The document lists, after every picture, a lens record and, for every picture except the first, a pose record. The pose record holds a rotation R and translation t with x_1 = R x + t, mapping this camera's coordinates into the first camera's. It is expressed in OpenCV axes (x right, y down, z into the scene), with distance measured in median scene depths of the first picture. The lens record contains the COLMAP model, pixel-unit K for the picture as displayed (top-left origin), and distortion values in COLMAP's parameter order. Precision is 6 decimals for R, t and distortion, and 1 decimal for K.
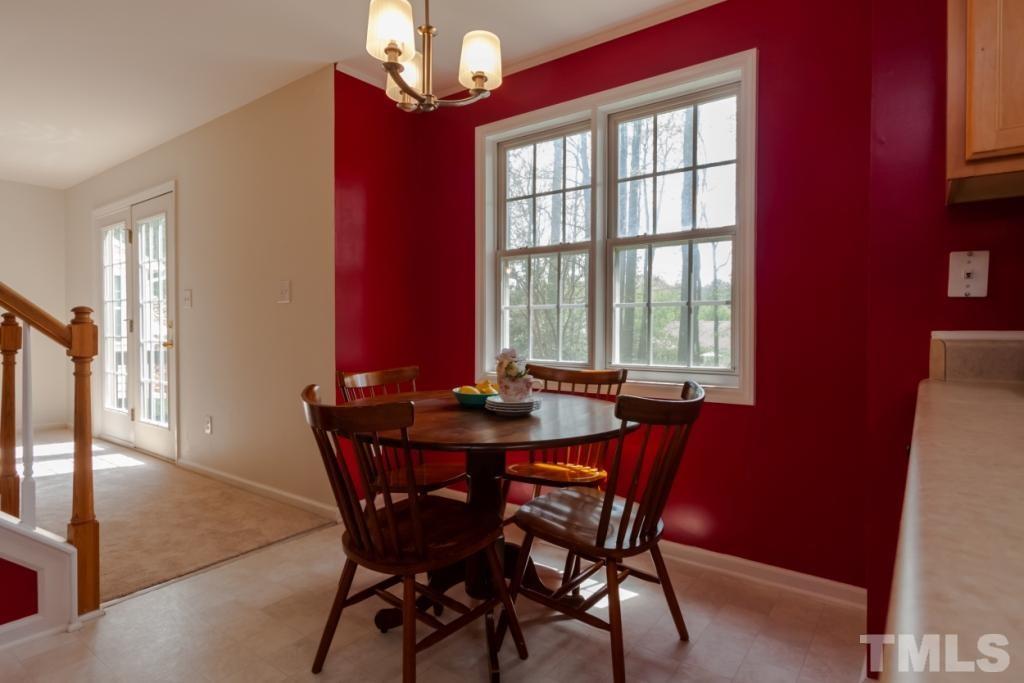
lens RADIAL K [[547.0, 0, 514.4], [0, 547.0, 338.2], [0, 0, 1]] dist [0.002063, -0.000207]
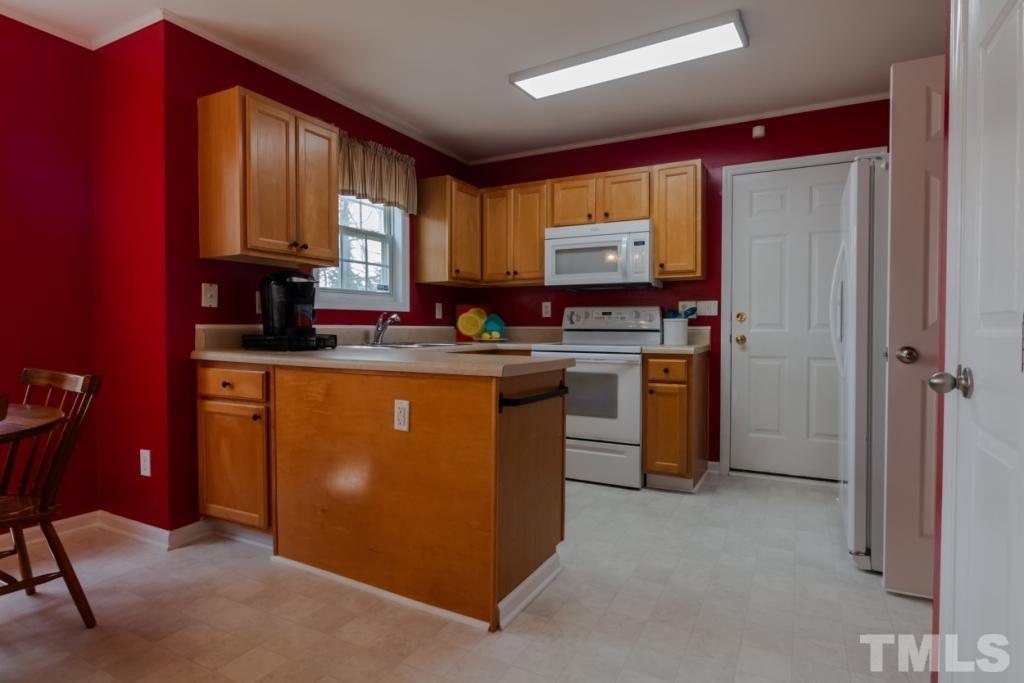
lens RADIAL K [[556.1, 0, 513.8], [0, 556.1, 338.2], [0, 0, 1]] dist [0.000617, -0.000783]
pose [[-0.145413, -0.020325, 0.989162, -0.640346], [0.014418, 0.999639, 0.022660, 0.003039], [-0.989266, 0.017557, -0.145067, 0.110159]]
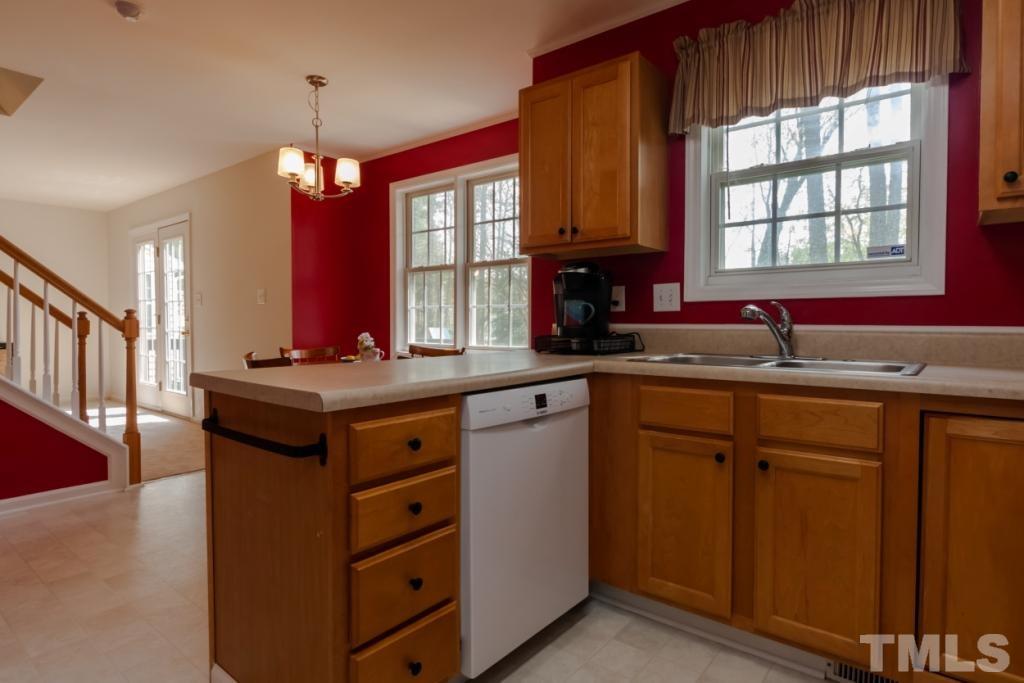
lens RADIAL K [[553.4, 0, 524.0], [0, 553.4, 338.0], [0, 0, 1]] dist [-0.001399, -0.000743]
pose [[0.999574, 0.001969, -0.029108, 0.367009], [-0.001620, 0.999927, 0.011999, 0.007930], [0.029130, -0.011947, 0.999504, -0.515565]]
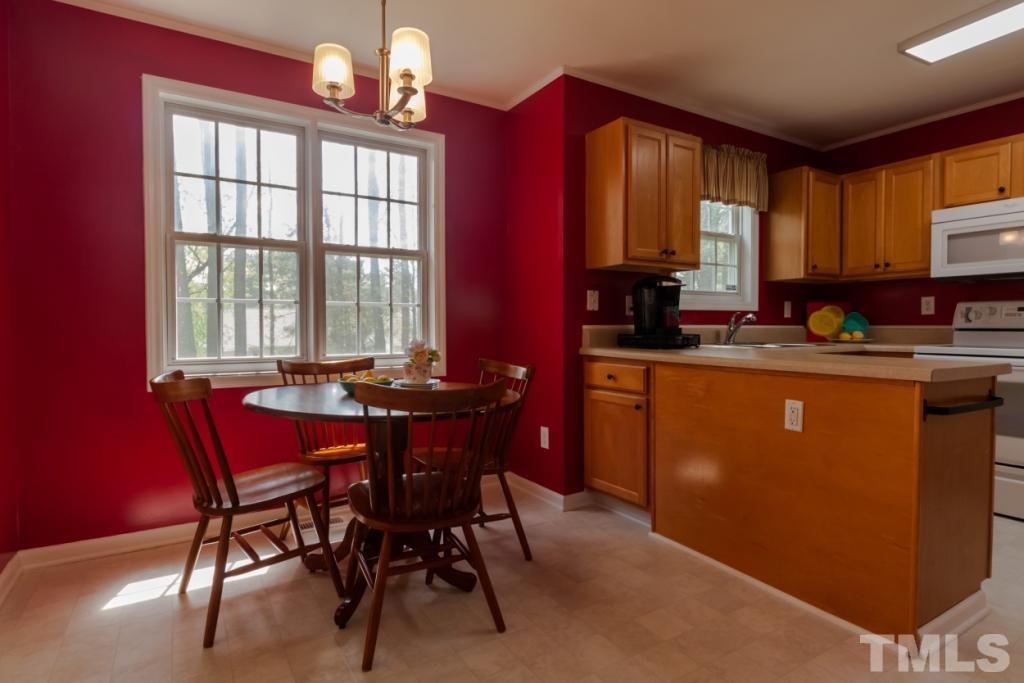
lens RADIAL K [[547.0, 0, 514.4], [0, 547.0, 338.2], [0, 0, 1]] dist [0.002063, -0.000207]
pose [[0.372473, -0.021813, 0.927787, -0.702730], [0.017327, 0.999713, 0.016548, -0.001166], [-0.927881, 0.009912, 0.372744, 0.227097]]
